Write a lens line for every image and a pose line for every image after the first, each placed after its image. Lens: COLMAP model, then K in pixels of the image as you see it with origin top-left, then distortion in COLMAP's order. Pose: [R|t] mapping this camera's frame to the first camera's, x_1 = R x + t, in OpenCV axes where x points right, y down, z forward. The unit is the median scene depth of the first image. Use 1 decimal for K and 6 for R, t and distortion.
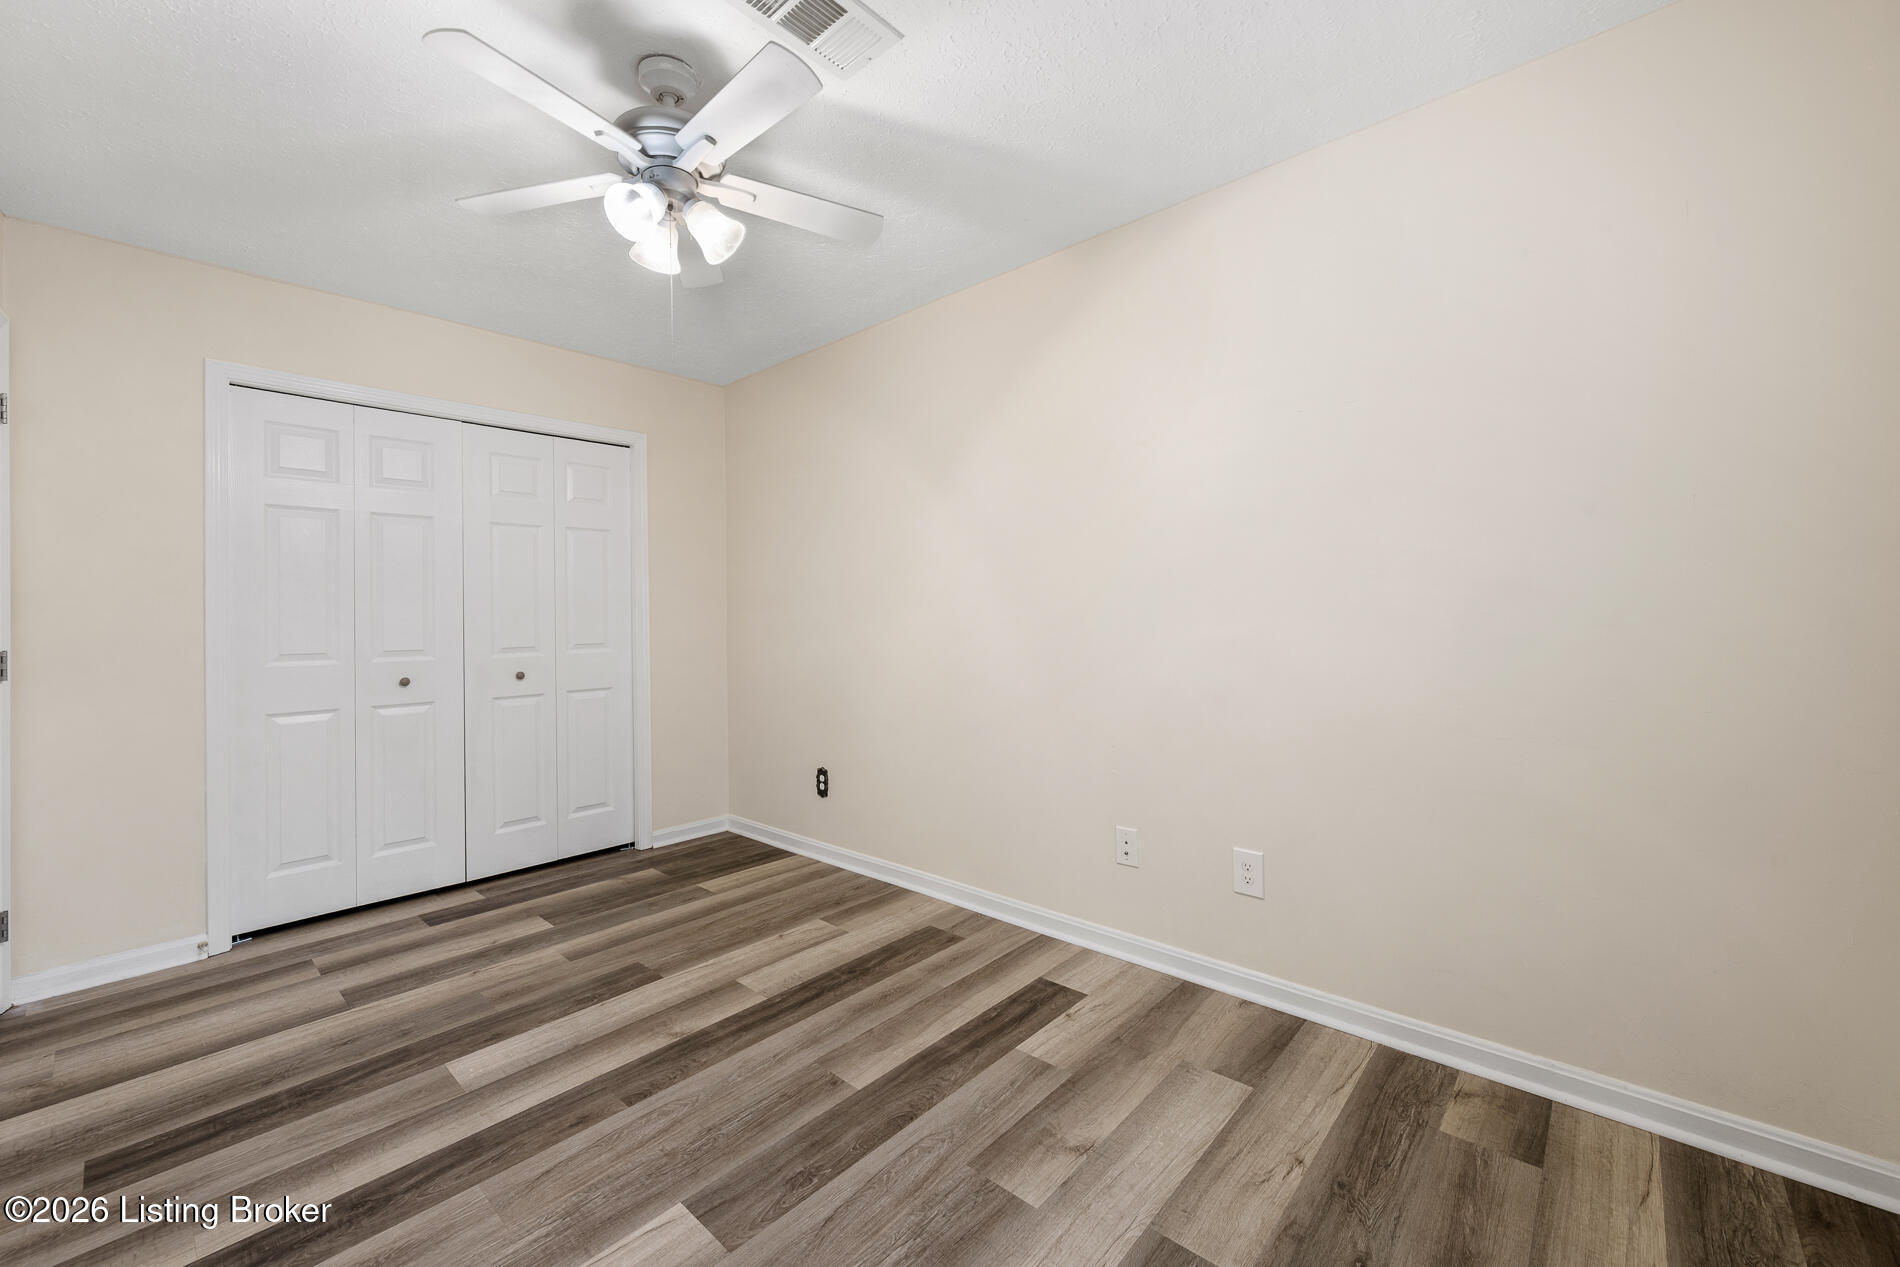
lens RADIAL K [[747.2, 0, 946.5], [0, 747.2, 630.7], [0, 0, 1]] dist [-0.001326, -0.000155]
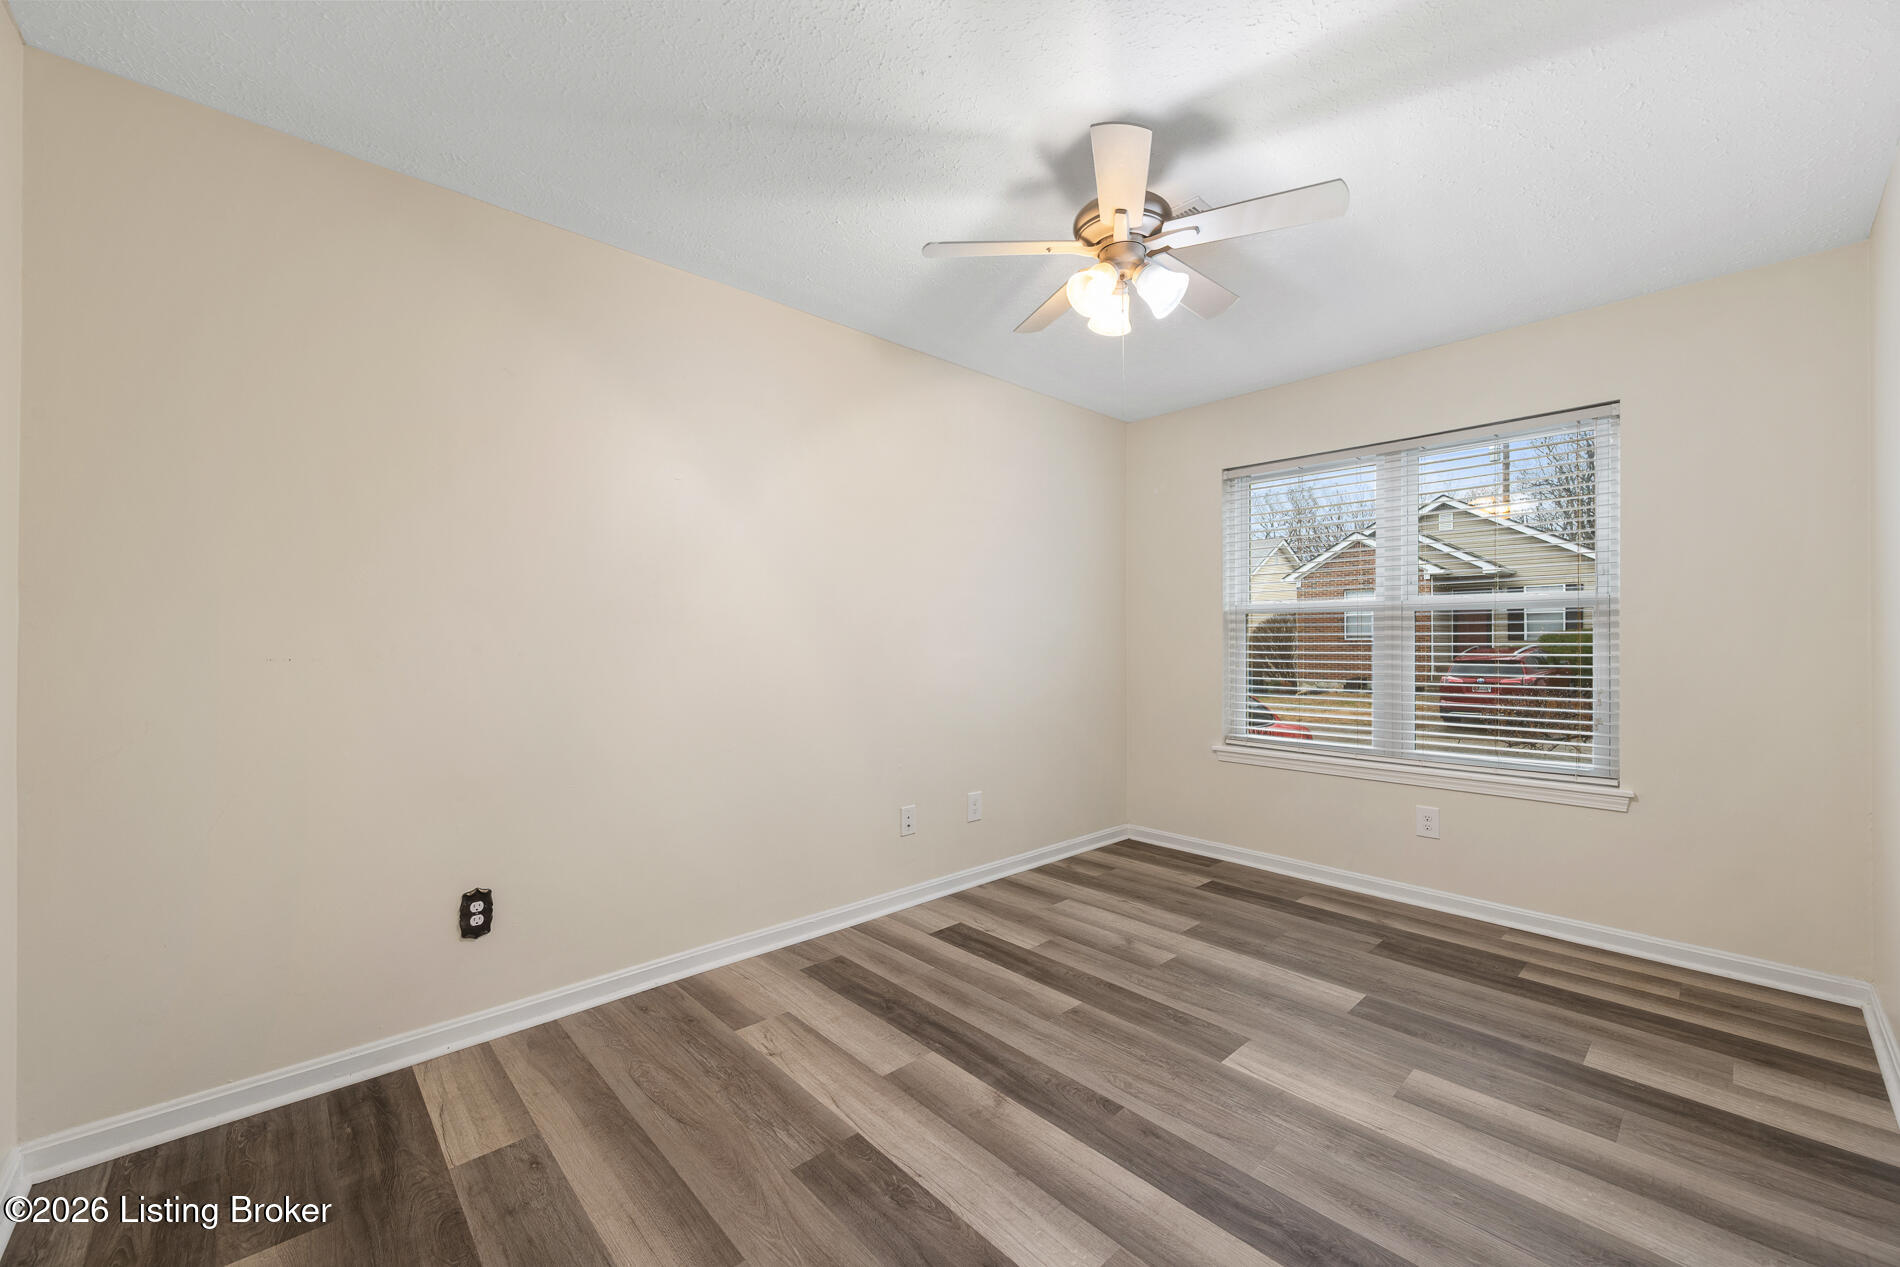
lens RADIAL K [[747.2, 0, 946.5], [0, 747.2, 630.7], [0, 0, 1]] dist [-0.001326, -0.000155]
pose [[0.093559, 0.029420, 0.995179, -1.253070], [0.018766, 0.999334, -0.031307, 0.001276], [-0.995437, 0.021604, 0.092944, 0.945783]]
